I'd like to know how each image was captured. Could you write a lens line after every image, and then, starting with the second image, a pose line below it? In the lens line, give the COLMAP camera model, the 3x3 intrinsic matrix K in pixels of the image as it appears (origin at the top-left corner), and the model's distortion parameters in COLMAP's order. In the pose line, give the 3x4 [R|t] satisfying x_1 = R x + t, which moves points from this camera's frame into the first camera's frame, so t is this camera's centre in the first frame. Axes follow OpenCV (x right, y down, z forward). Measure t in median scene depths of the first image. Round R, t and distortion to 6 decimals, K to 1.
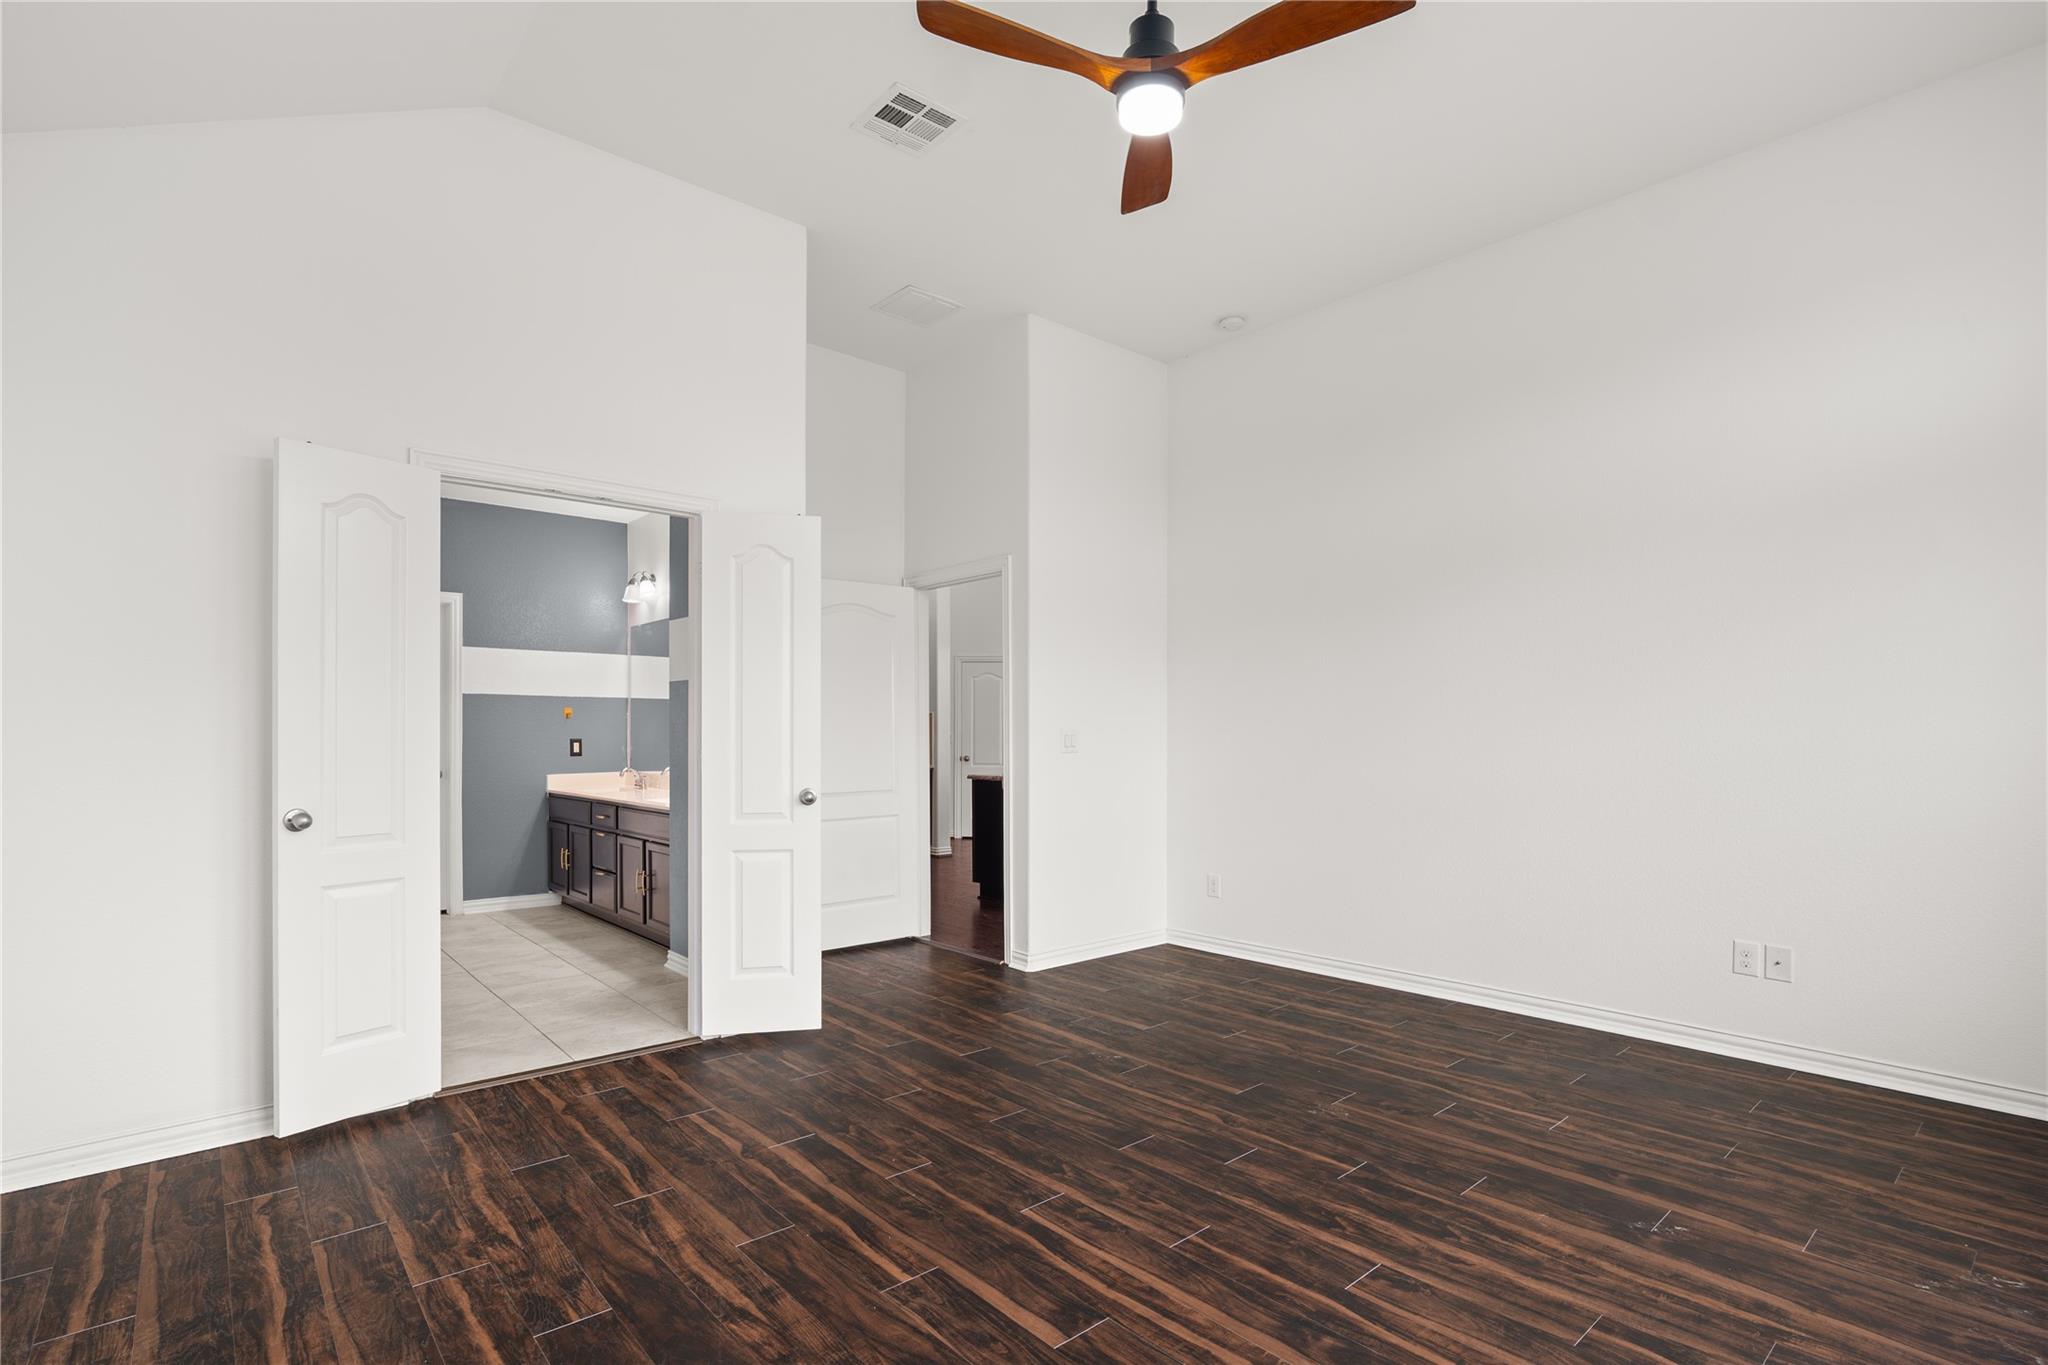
lens RADIAL K [[985.7, 0, 1024.2], [0, 985.7, 736.8], [0, 0, 1]] dist [-0.012681, 0.000035]
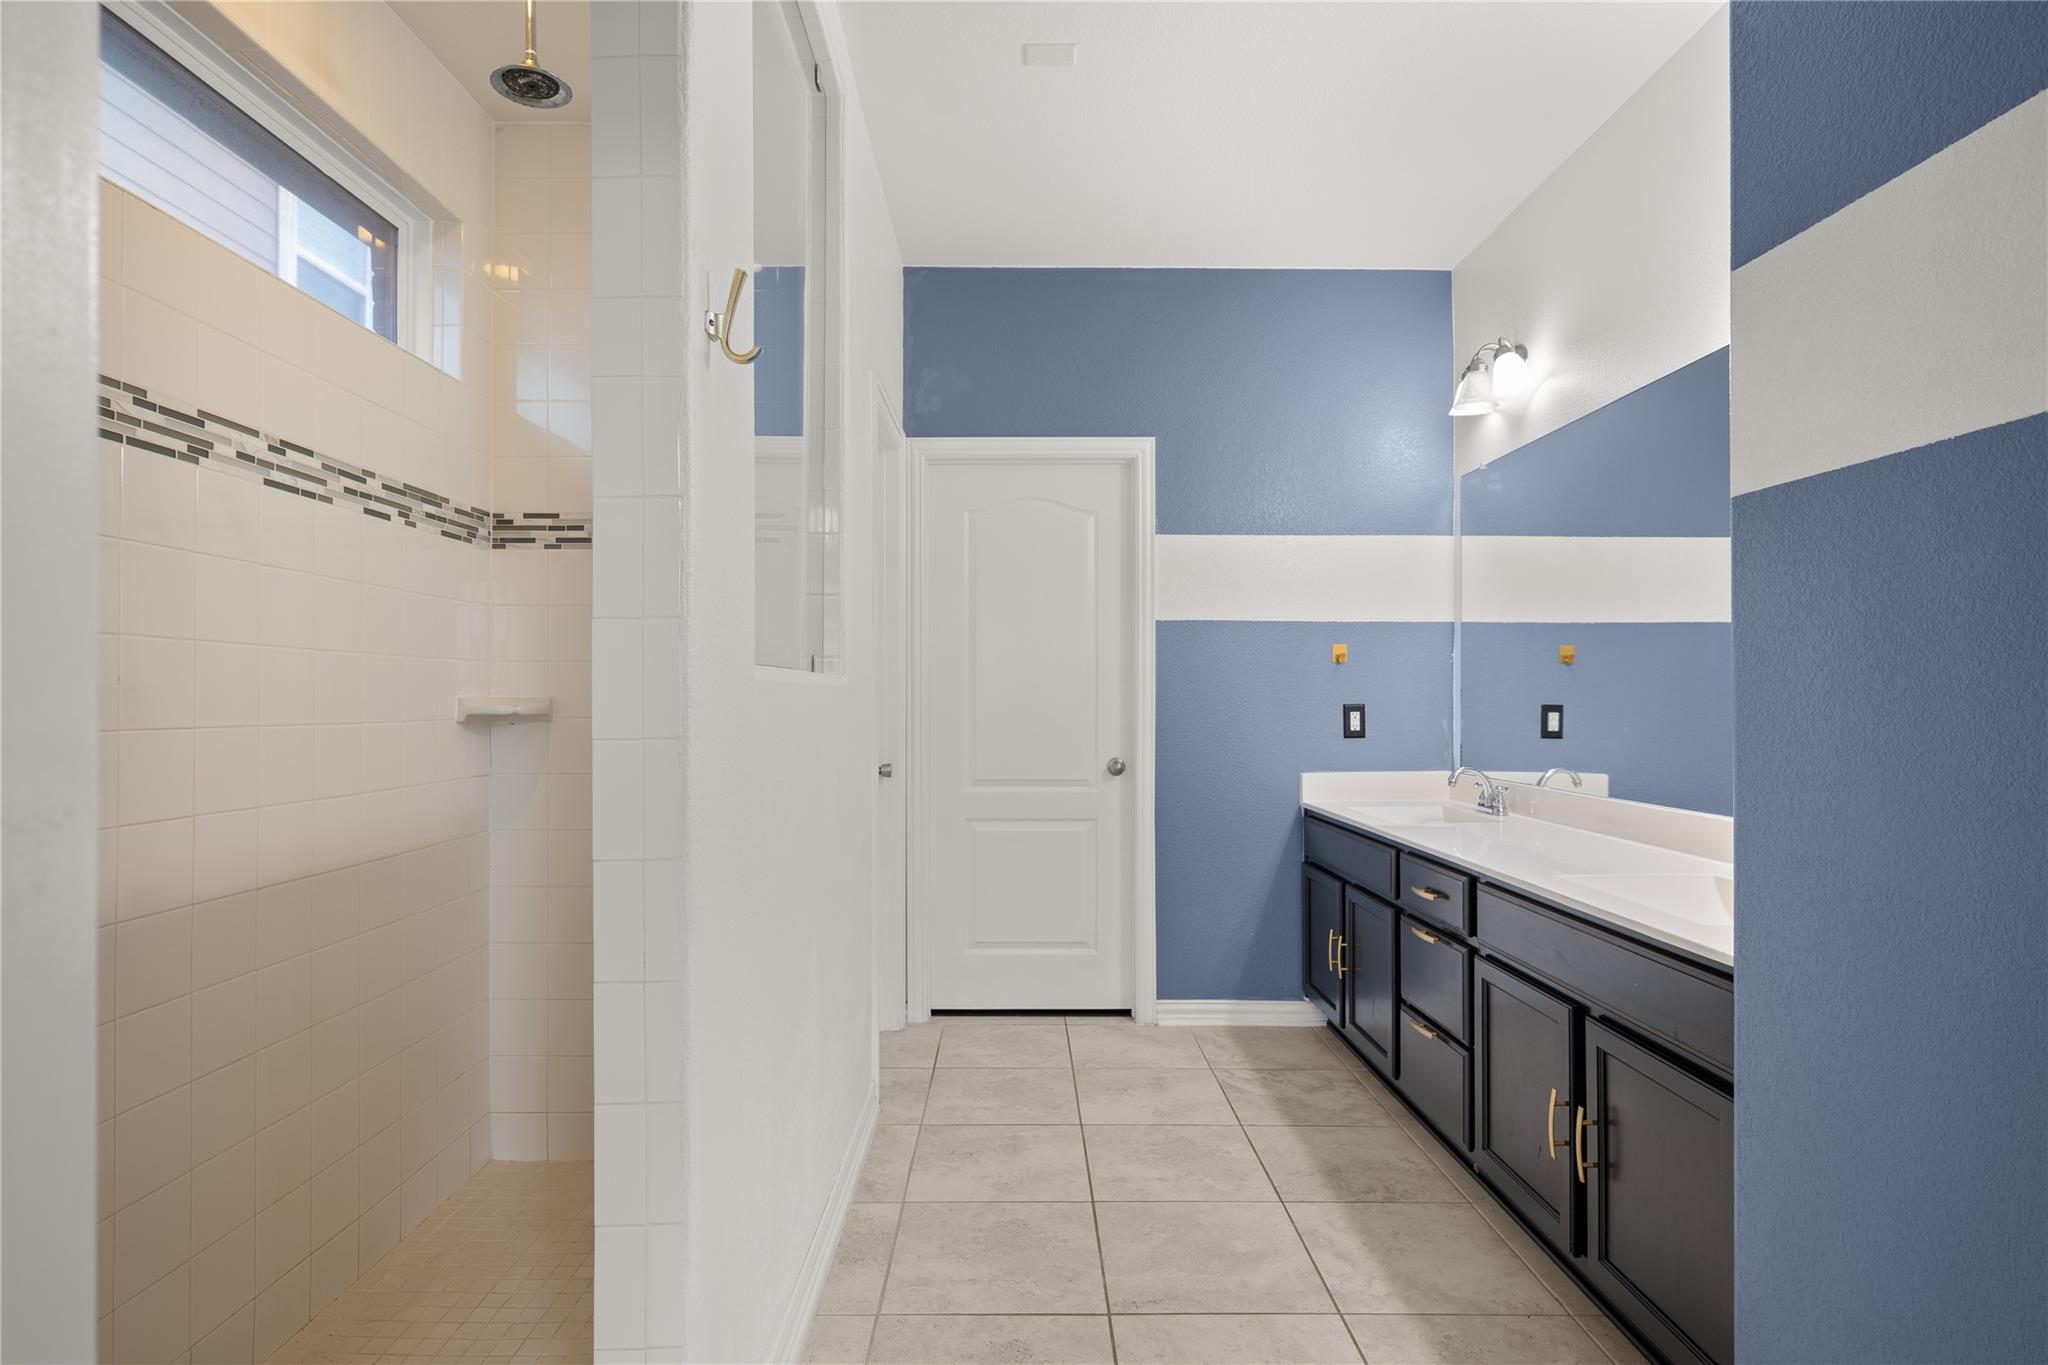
lens RADIAL K [[1087.7, 0, 1024.3], [0, 1087.7, 711.5], [0, 0, 1]] dist [-0.002196, 0.000102]
pose [[0.766748, 0.005552, -0.641925, -0.233026], [0.001087, 0.999950, 0.009946, 0.000010], [0.641948, -0.008324, 0.766703, 0.473595]]
